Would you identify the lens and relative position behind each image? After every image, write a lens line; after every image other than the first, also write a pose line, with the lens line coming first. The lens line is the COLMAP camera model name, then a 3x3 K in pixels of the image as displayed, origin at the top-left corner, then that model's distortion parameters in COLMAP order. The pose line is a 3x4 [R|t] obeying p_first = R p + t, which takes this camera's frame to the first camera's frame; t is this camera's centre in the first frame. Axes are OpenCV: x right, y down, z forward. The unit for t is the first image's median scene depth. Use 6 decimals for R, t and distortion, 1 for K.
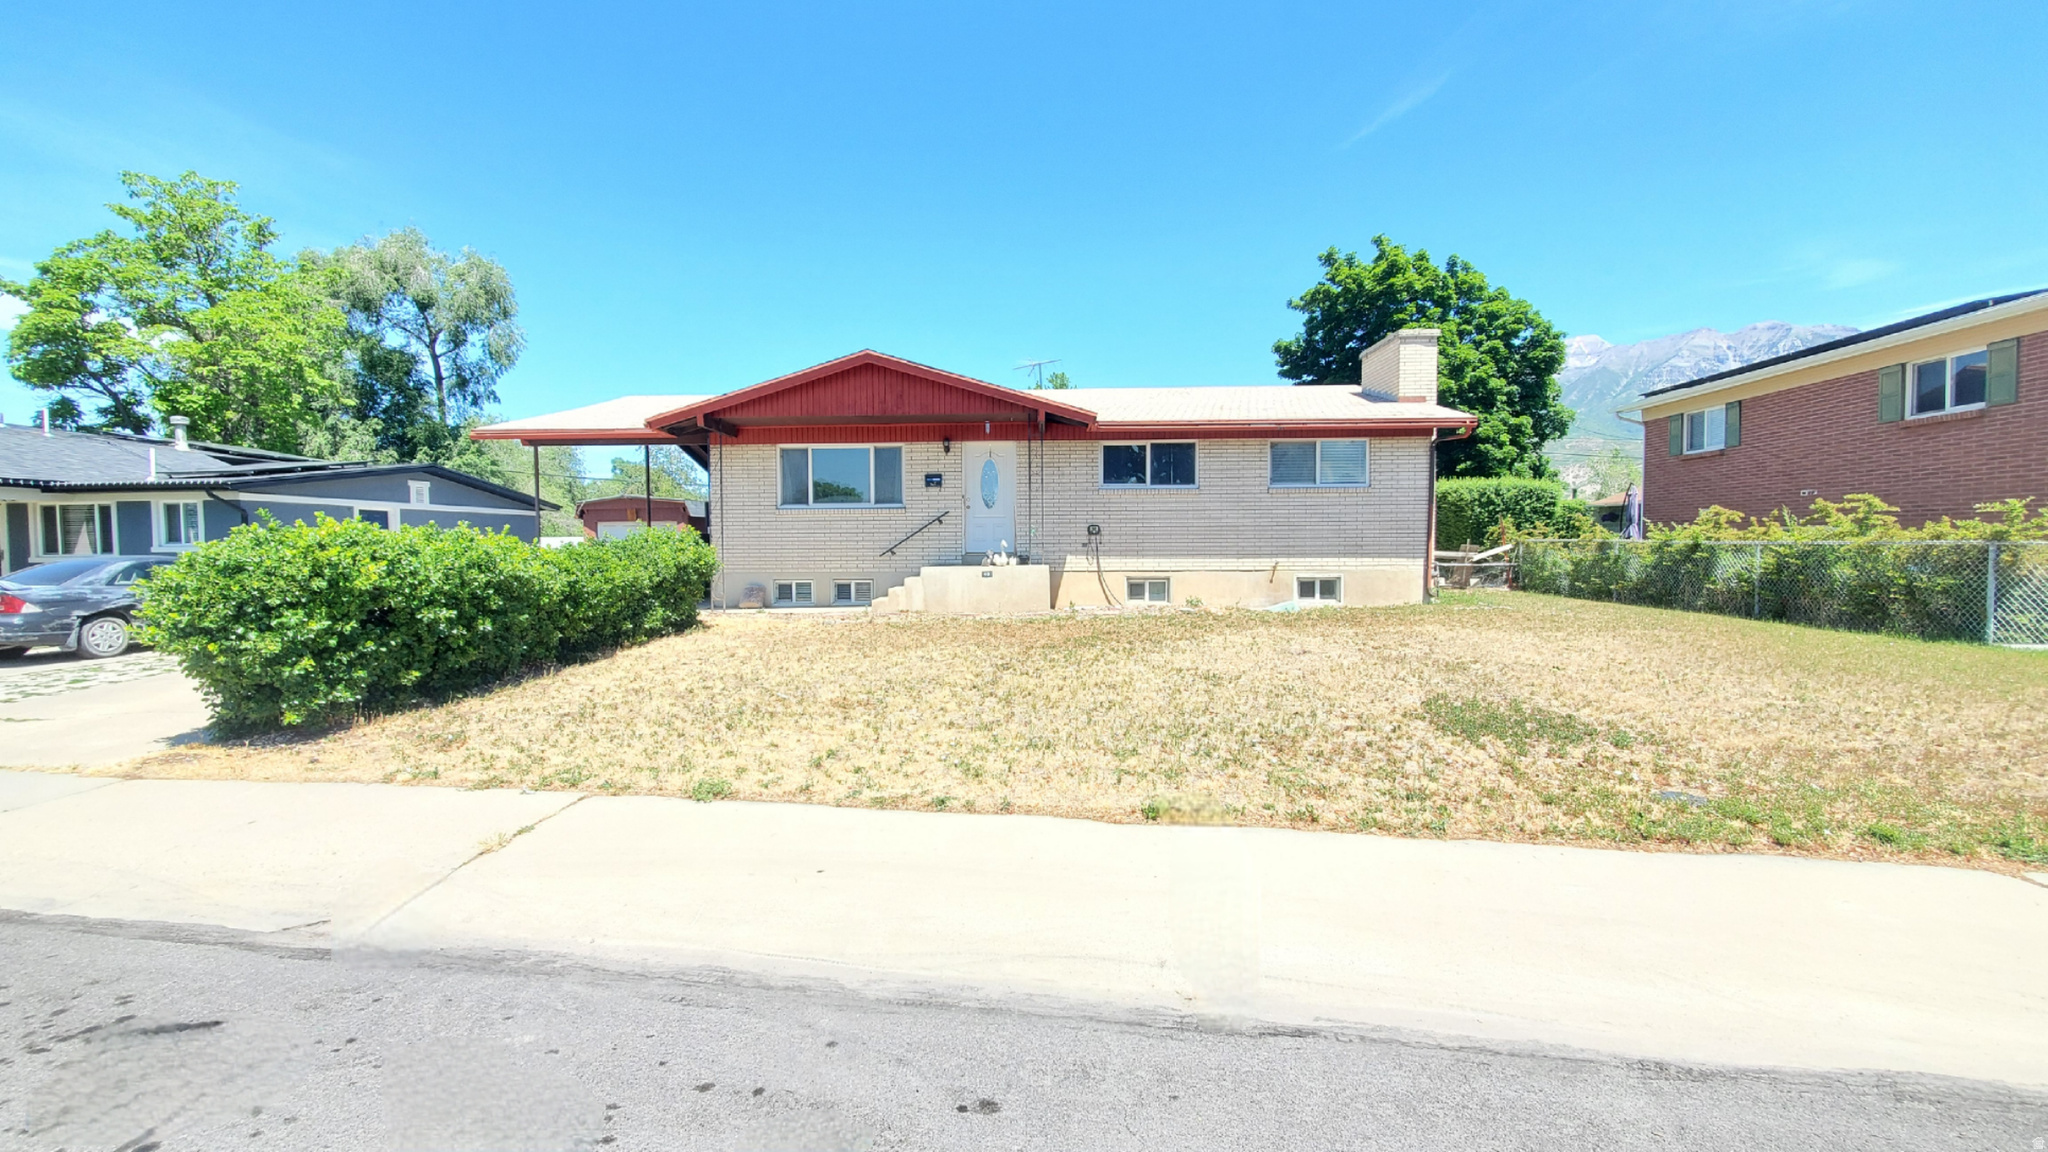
lens RADIAL K [[814.9, 0, 1006.5], [0, 814.9, 577.7], [0, 0, 1]] dist [0.008717, -0.006179]
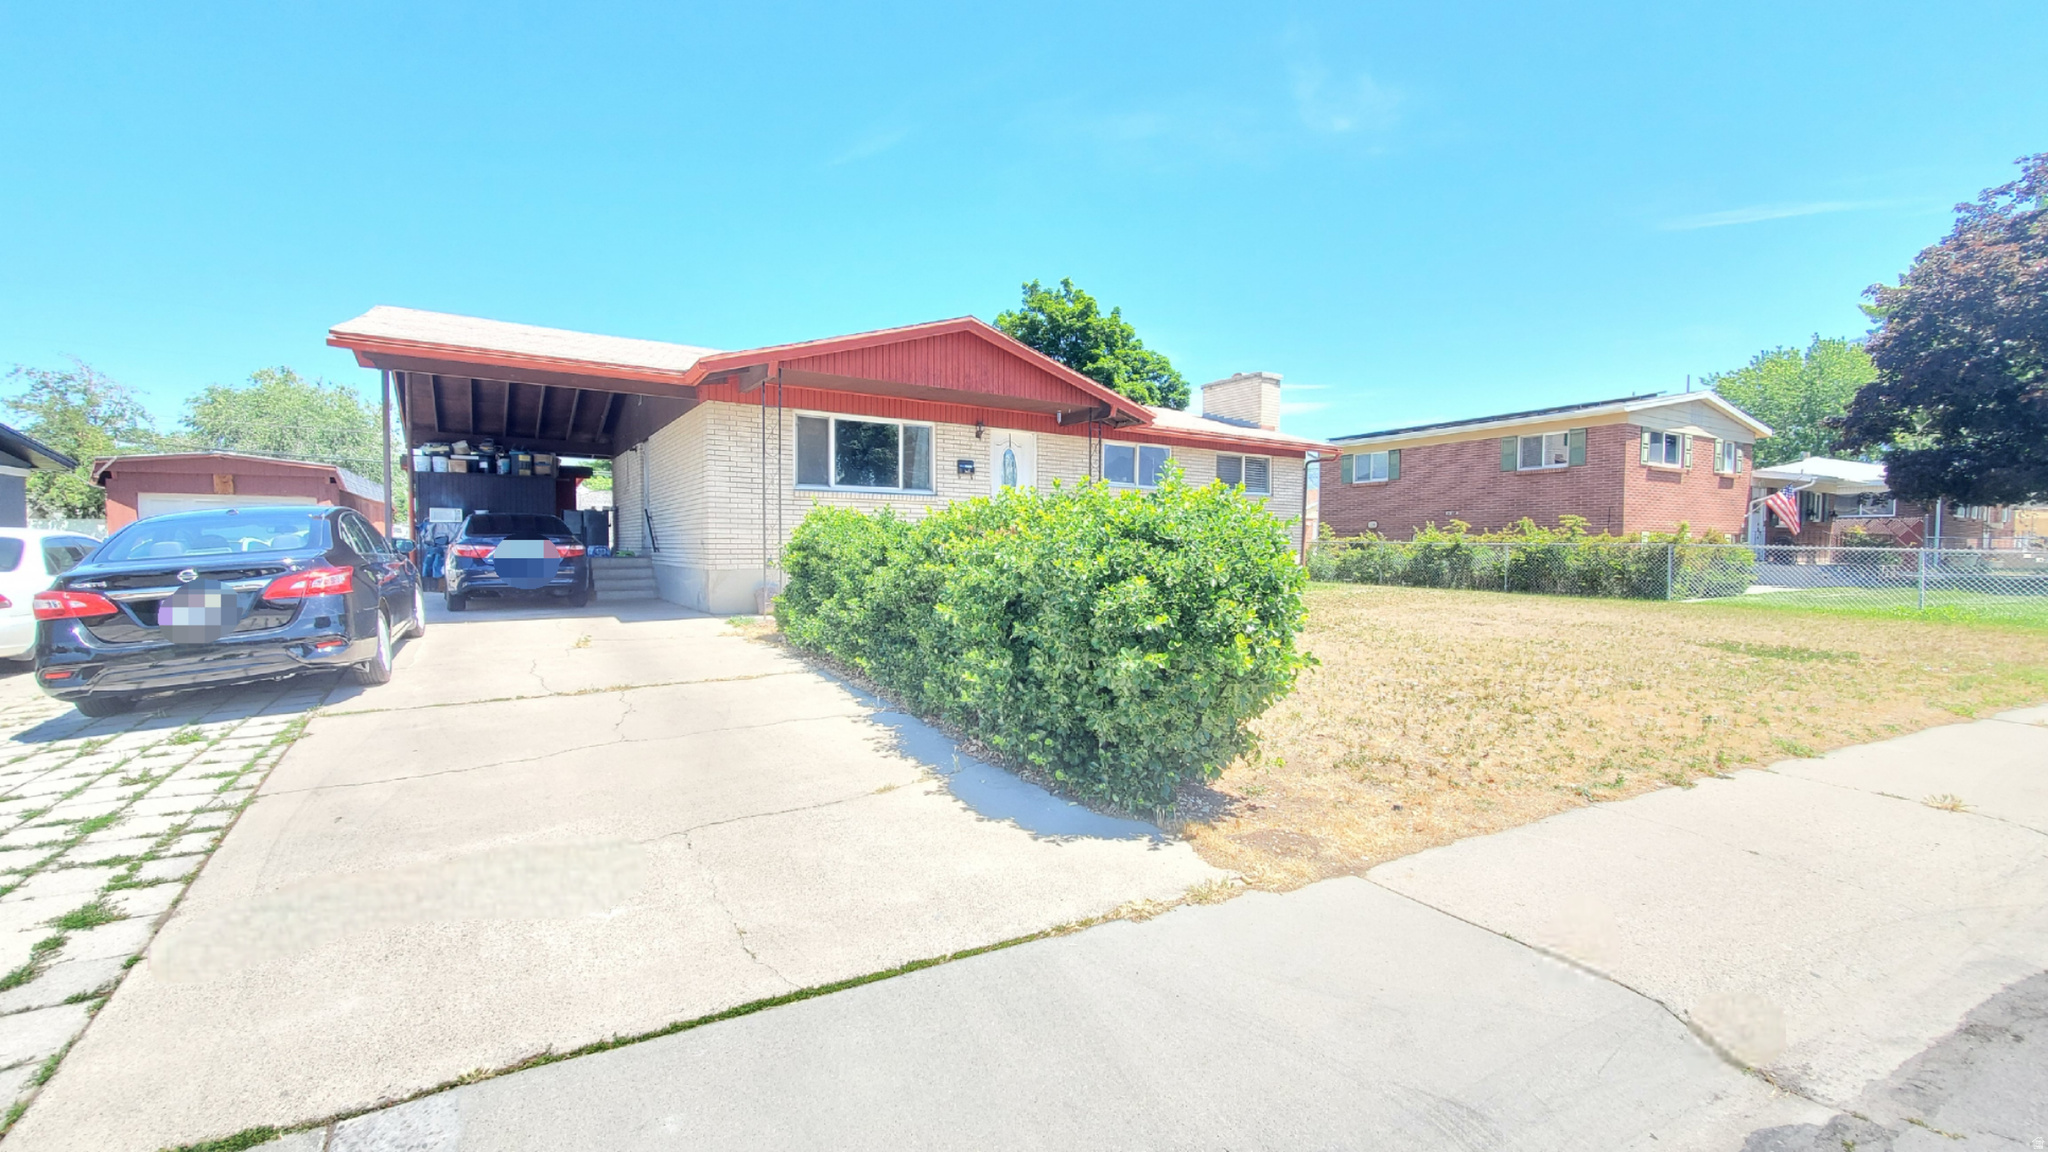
lens RADIAL K [[814.9, 0, 1006.5], [0, 814.9, 577.7], [0, 0, 1]] dist [0.008717, -0.006179]
pose [[0.813771, -0.012675, 0.581047, -0.572435], [0.012832, 0.999910, 0.003841, 0.002672], [-0.581044, 0.004331, 0.813861, 0.217789]]
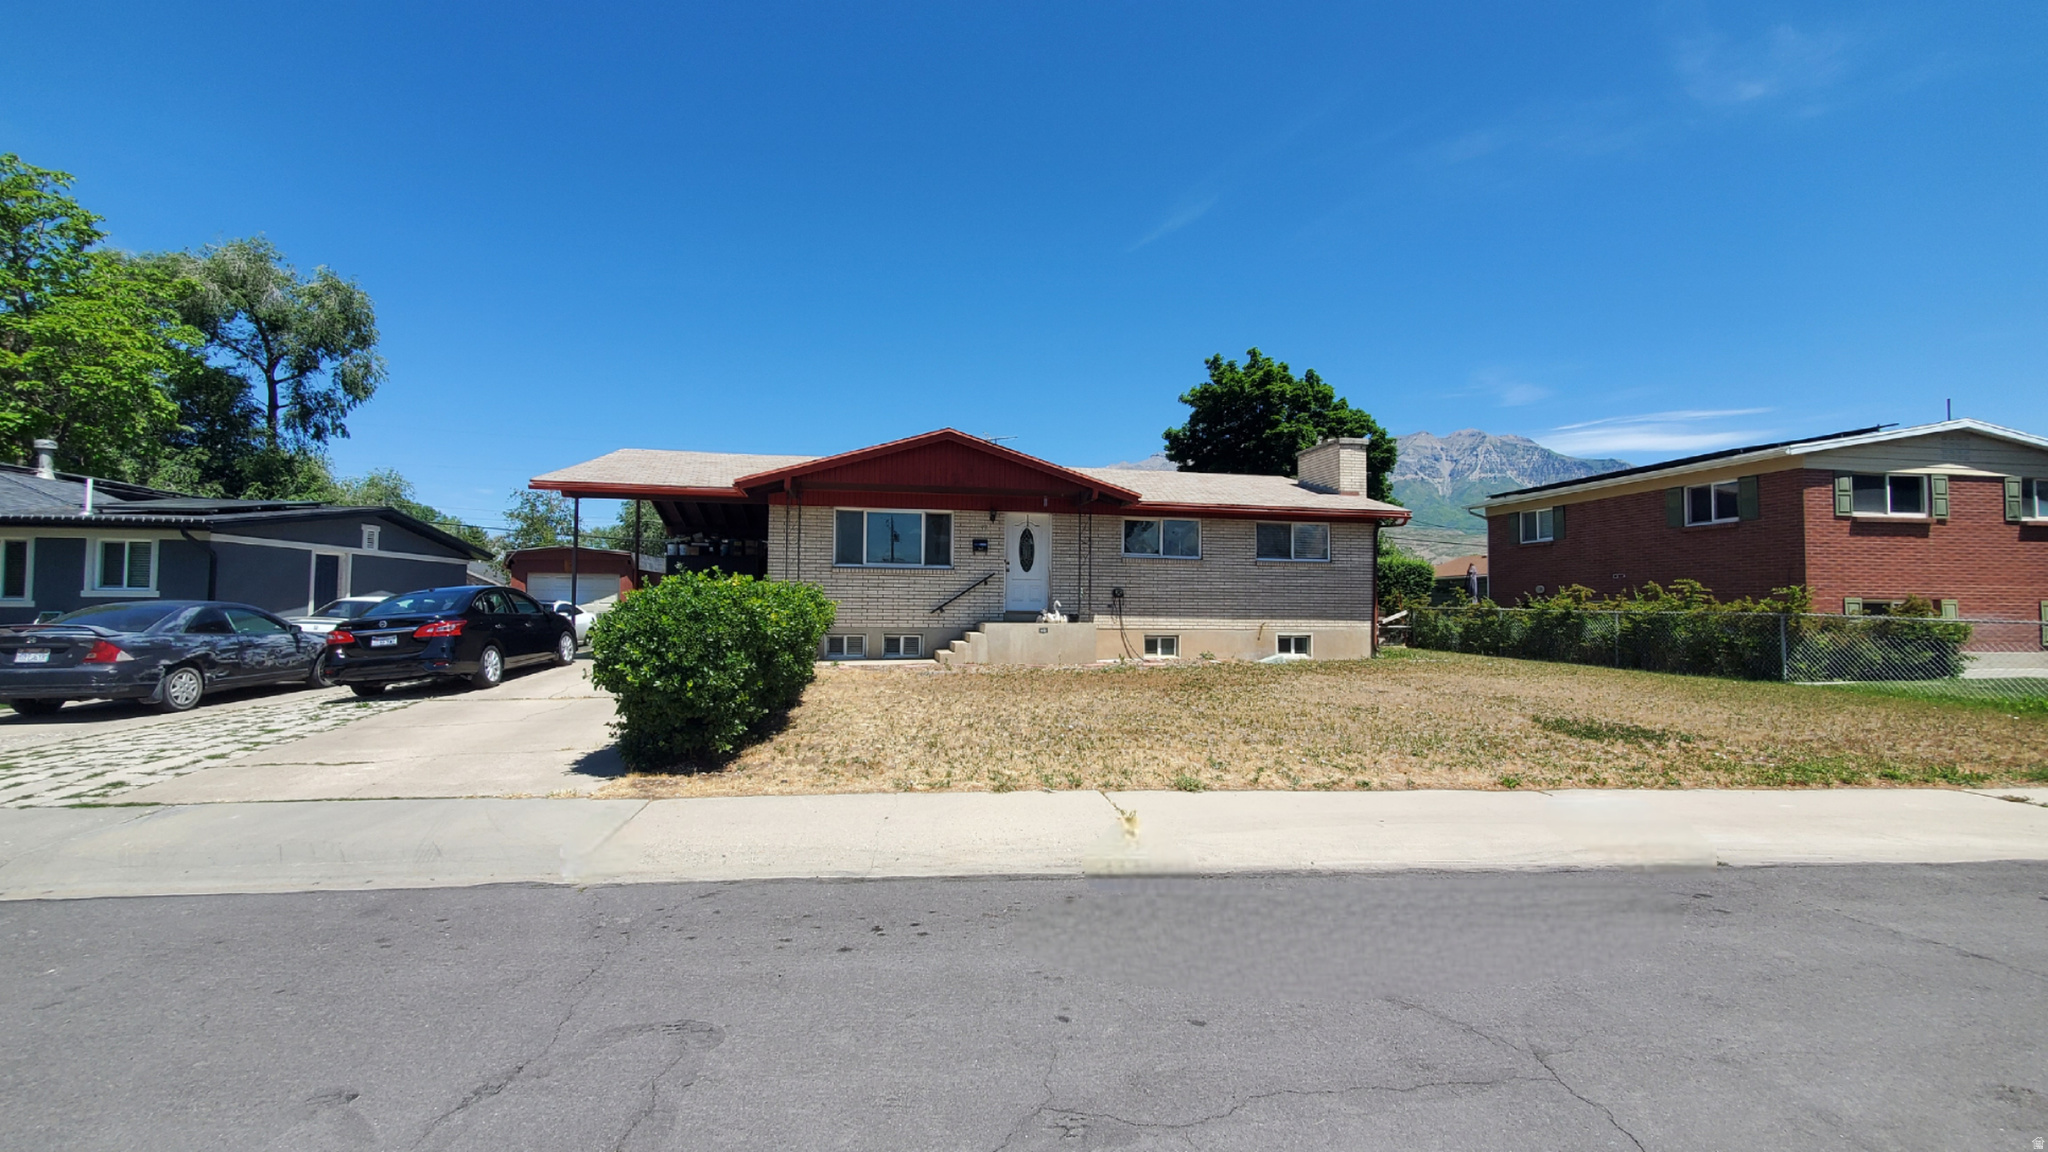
lens RADIAL K [[814.9, 0, 1006.5], [0, 814.9, 577.7], [0, 0, 1]] dist [0.008717, -0.006179]
pose [[0.973699, 0.024089, 0.226560, -0.295873], [-0.007219, 0.997158, -0.074998, 0.007452], [-0.227722, 0.071390, 0.971106, -0.079438]]
